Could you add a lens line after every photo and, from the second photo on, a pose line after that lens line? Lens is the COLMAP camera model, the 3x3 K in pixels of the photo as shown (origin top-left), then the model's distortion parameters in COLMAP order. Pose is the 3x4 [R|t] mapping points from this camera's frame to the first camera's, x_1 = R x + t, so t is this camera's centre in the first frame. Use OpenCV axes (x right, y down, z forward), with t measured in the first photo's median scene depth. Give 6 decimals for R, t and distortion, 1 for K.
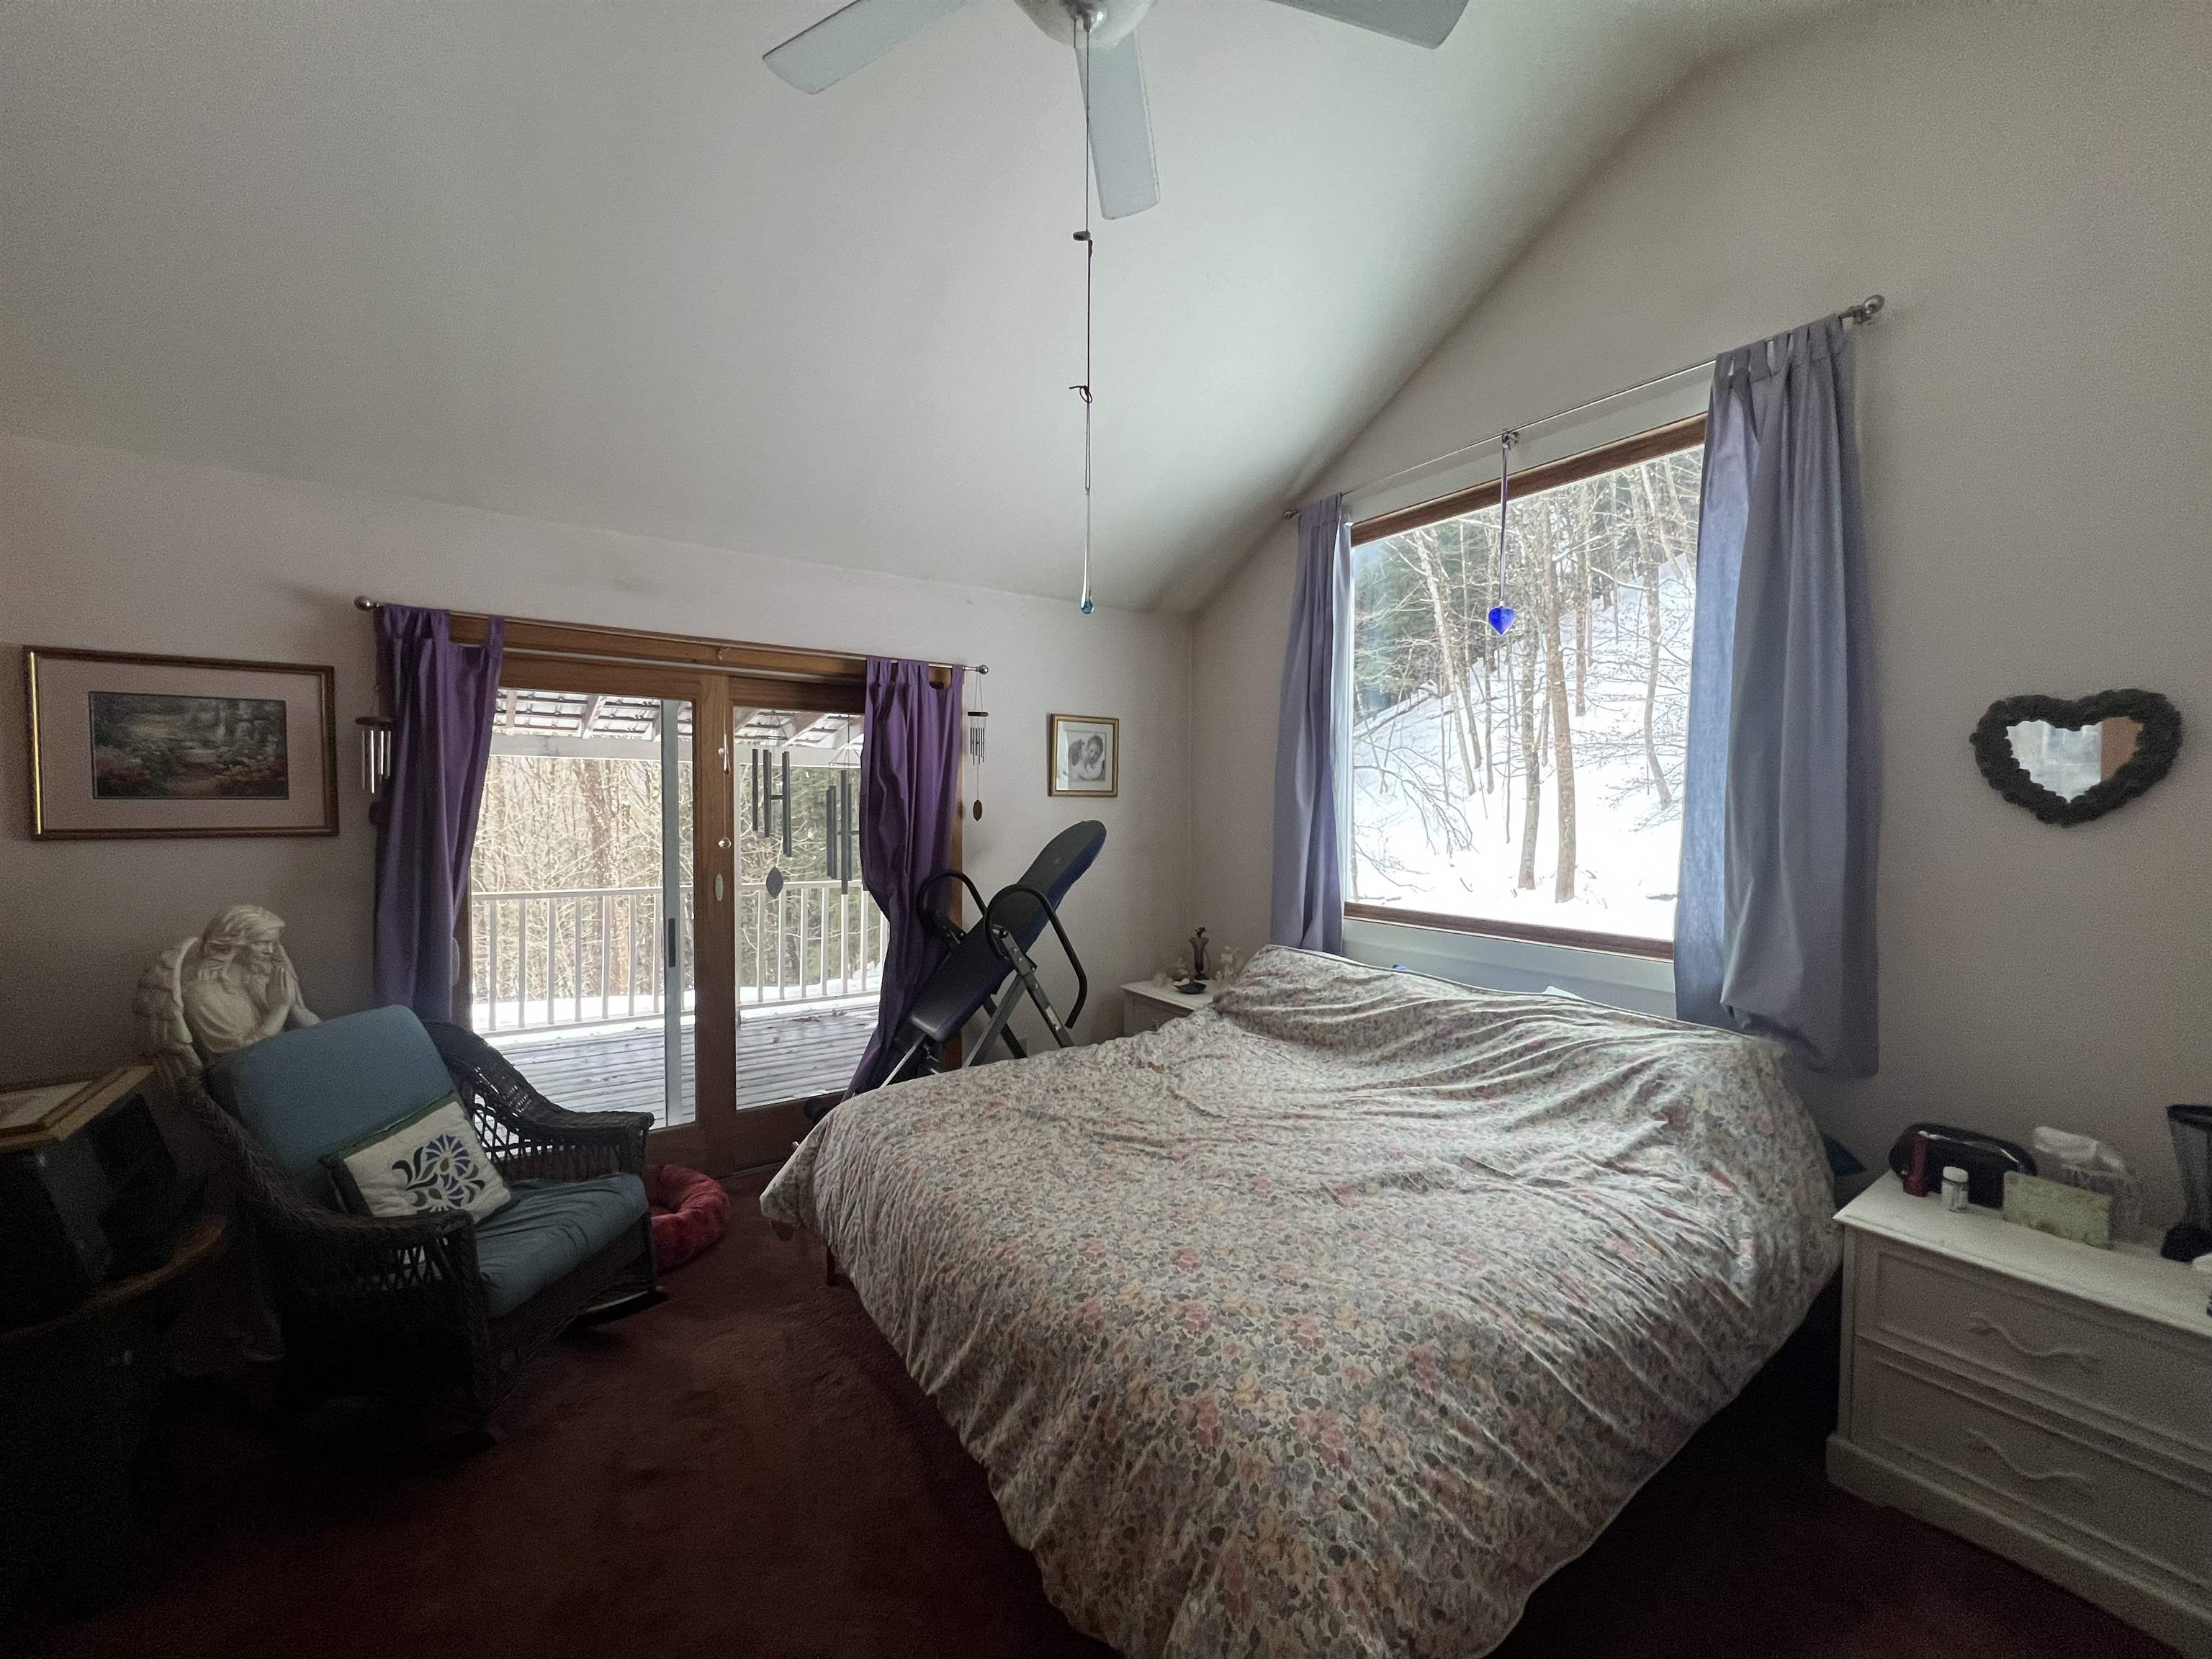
lens RADIAL K [[872.9, 0, 1106.0], [0, 872.9, 829.5], [0, 0, 1]] dist [-0.000482, 0.000052]
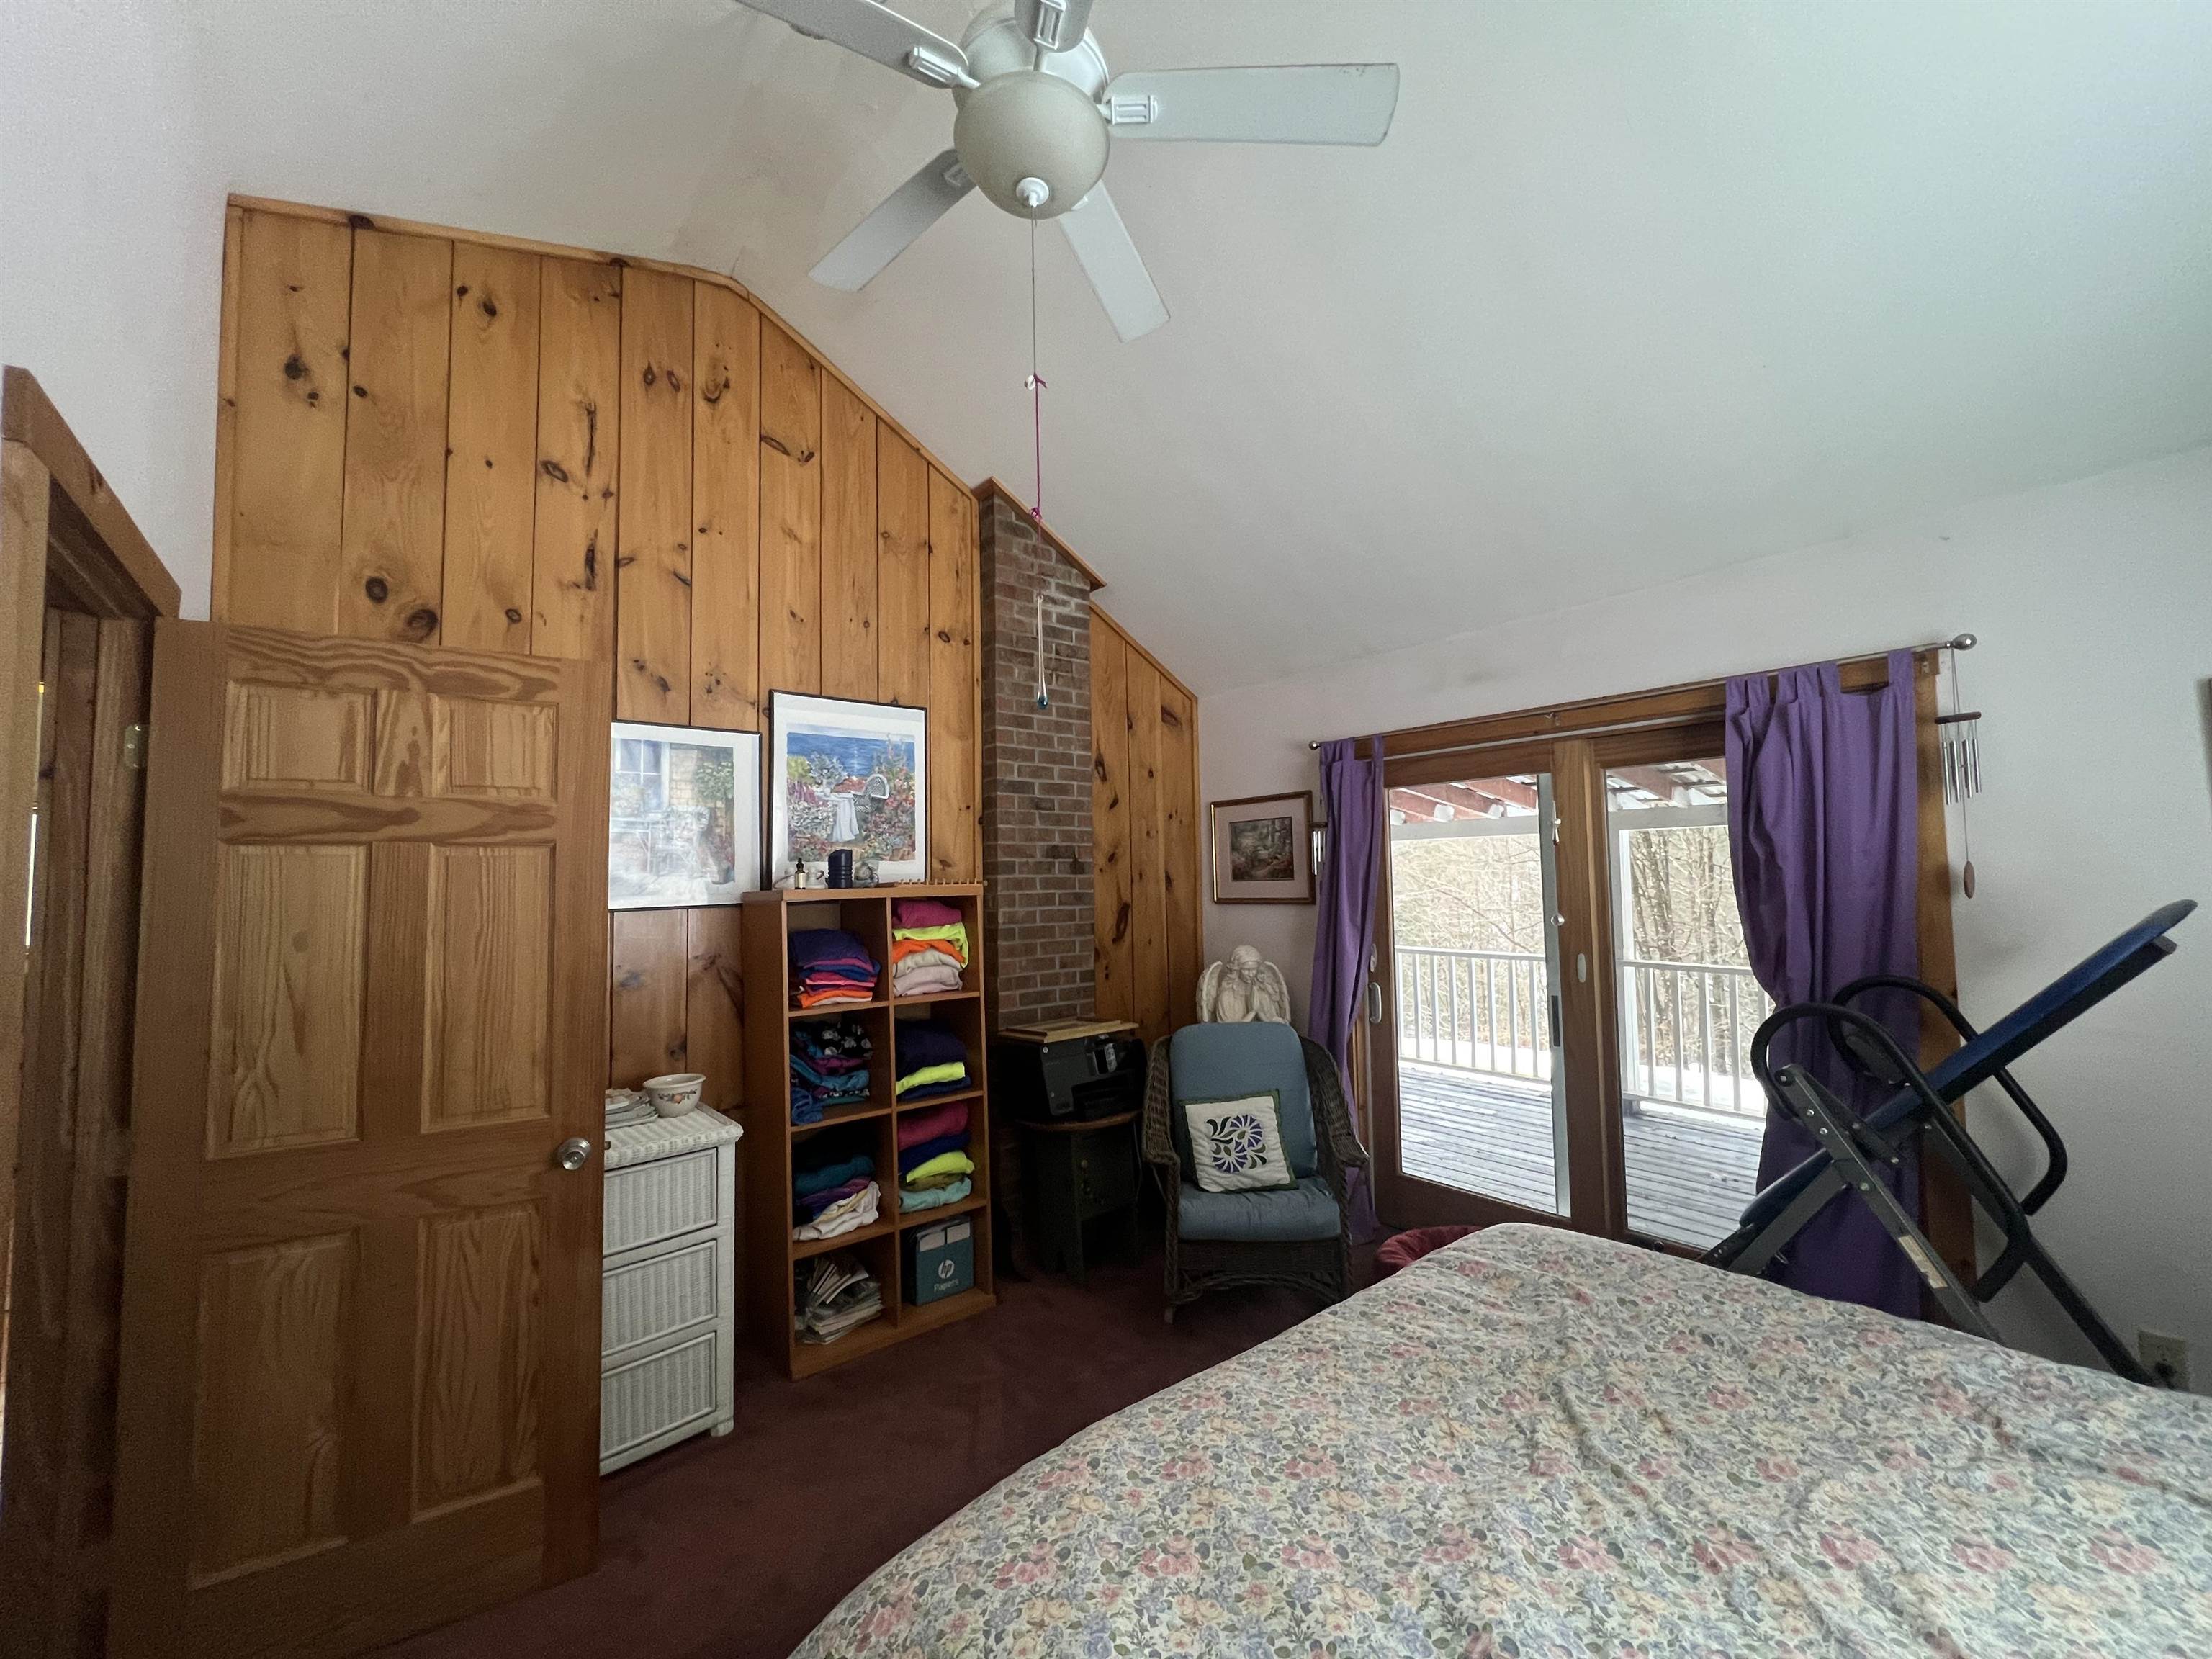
lens RADIAL K [[872.9, 0, 1106.0], [0, 872.9, 829.5], [0, 0, 1]] dist [-0.000482, 0.000052]
pose [[0.076544, -0.068695, -0.994697, 0.566901], [-0.011813, 0.997491, -0.069797, -0.011891], [0.996996, 0.017093, 0.075541, 0.544606]]
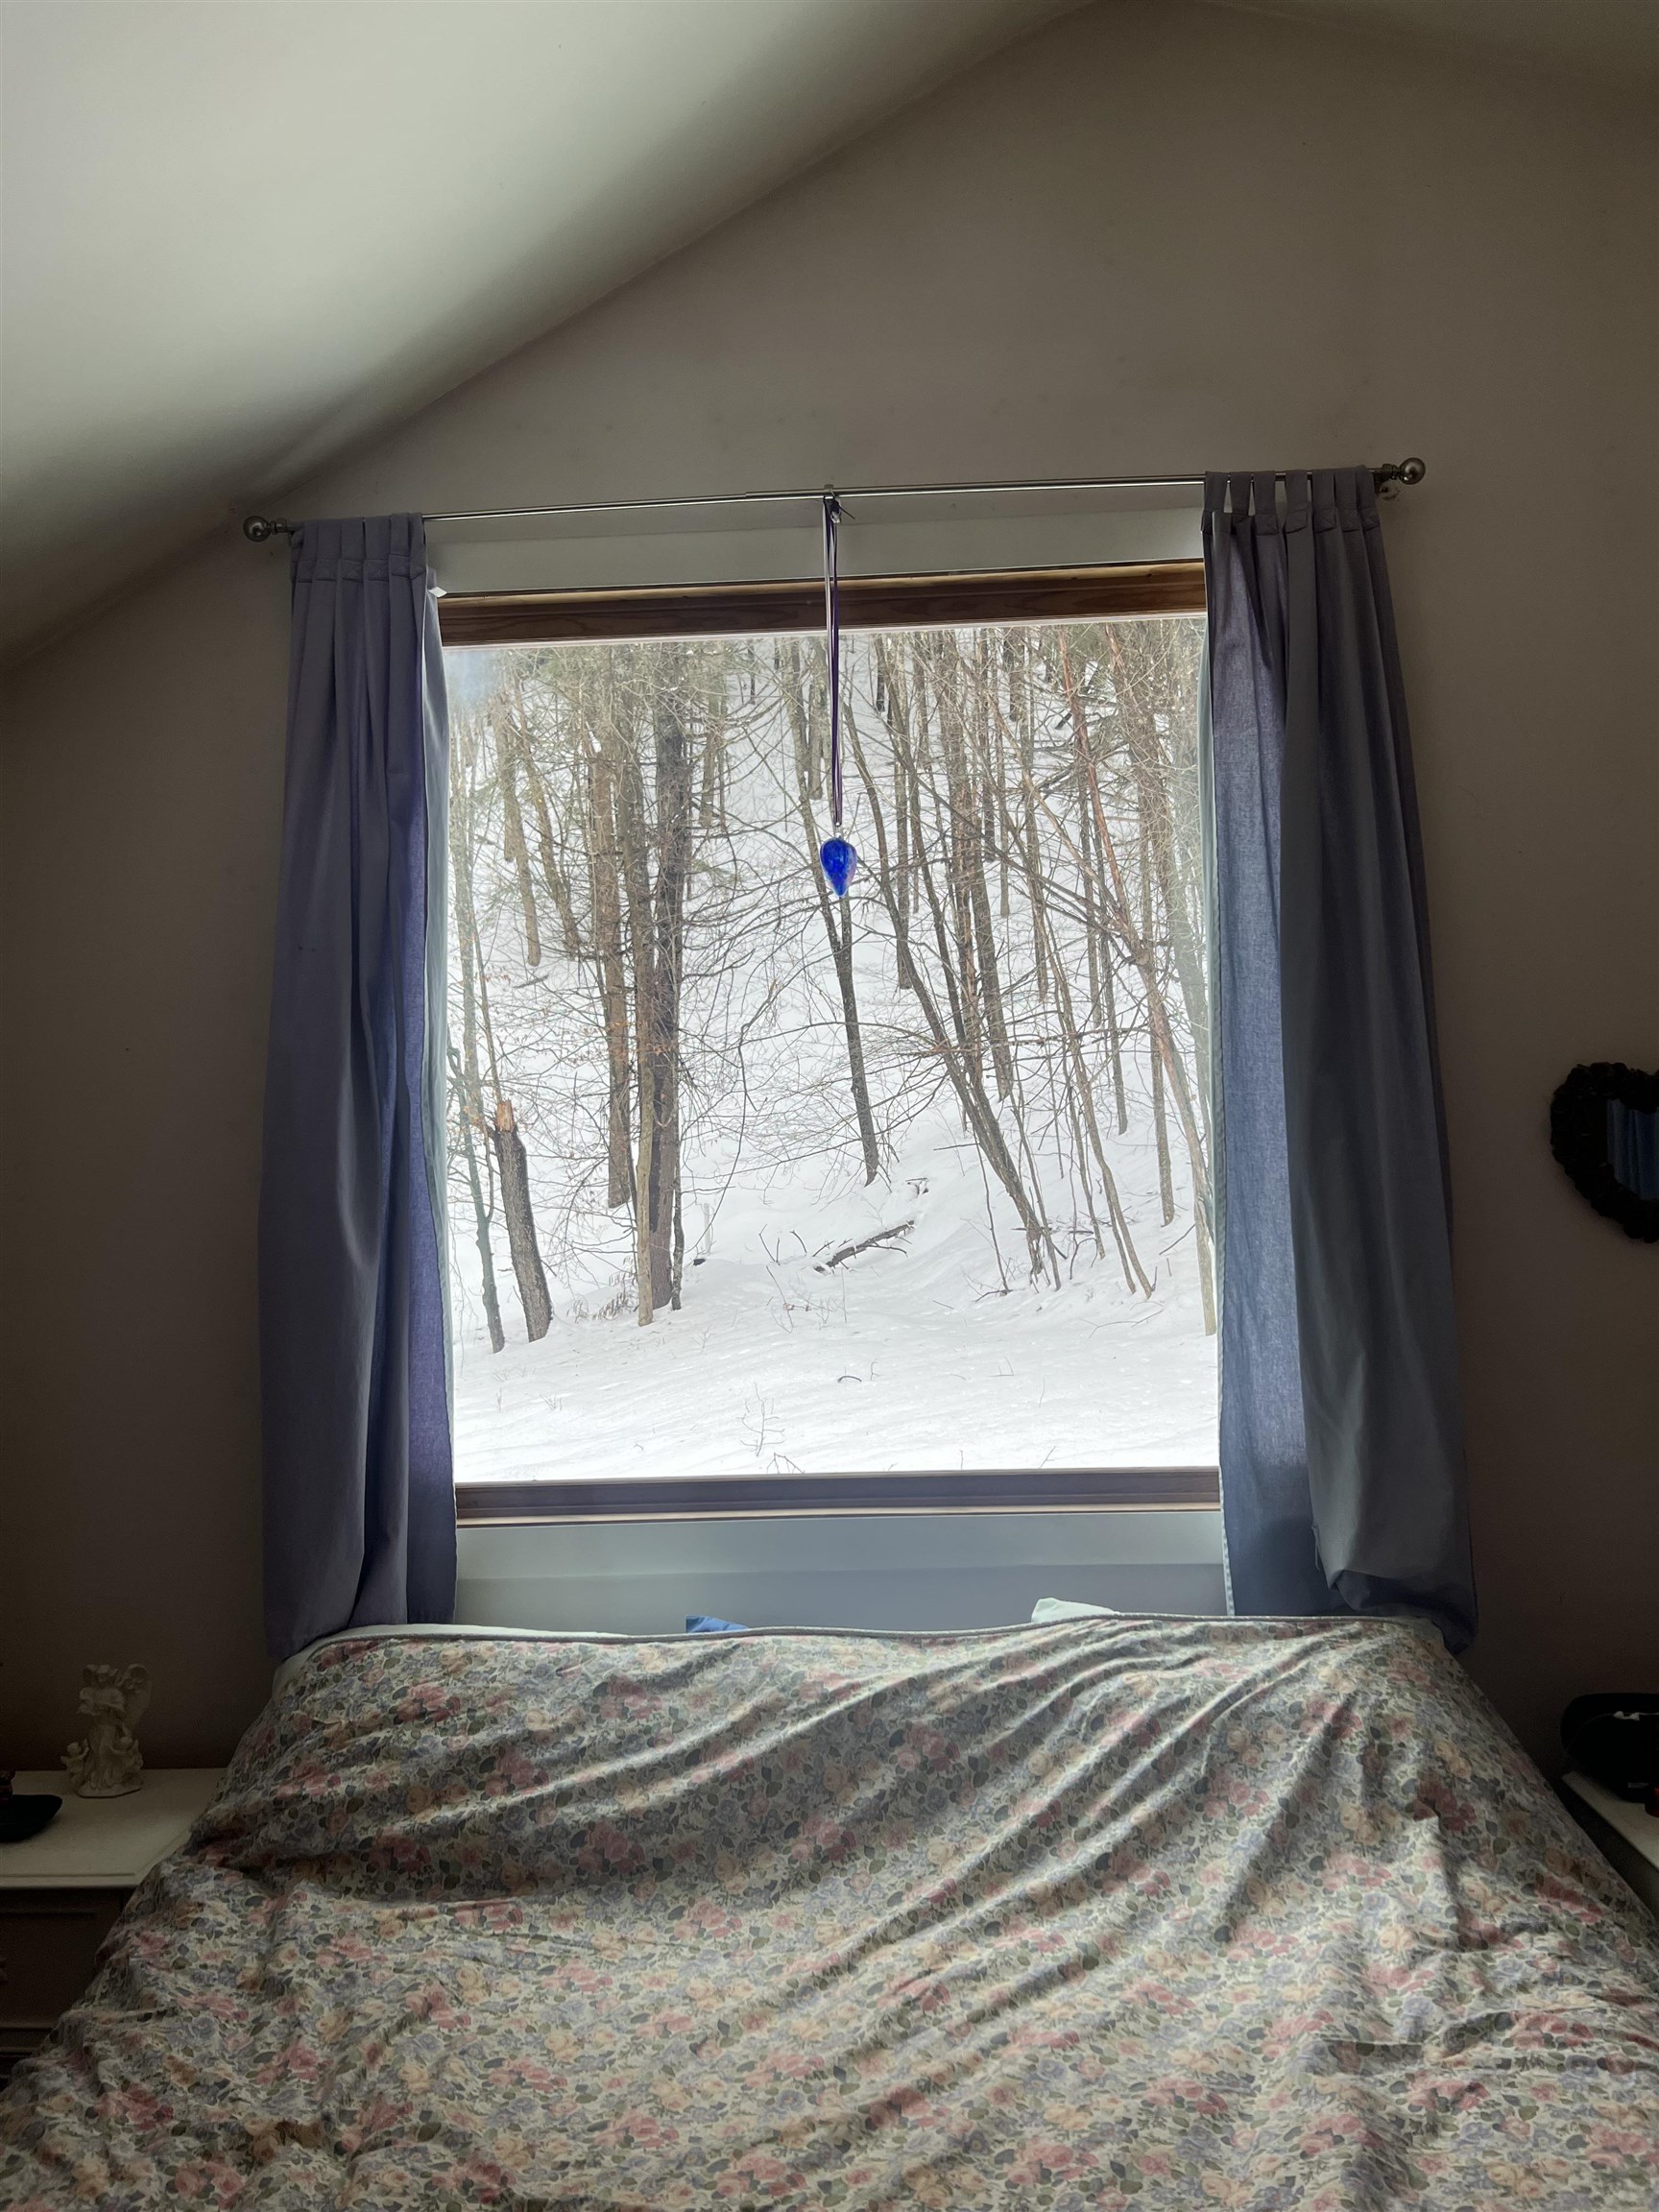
lens RADIAL K [[1677.0, 0, 829.5], [0, 1677.0, 1106.0], [0, 0, 1]] dist [0.006592, -0.000252]
pose [[0.616280, 0.015354, 0.787377, -0.345339], [0.058039, 0.996206, -0.064854, -0.048259], [-0.785385, 0.085667, 0.613051, 0.511992]]
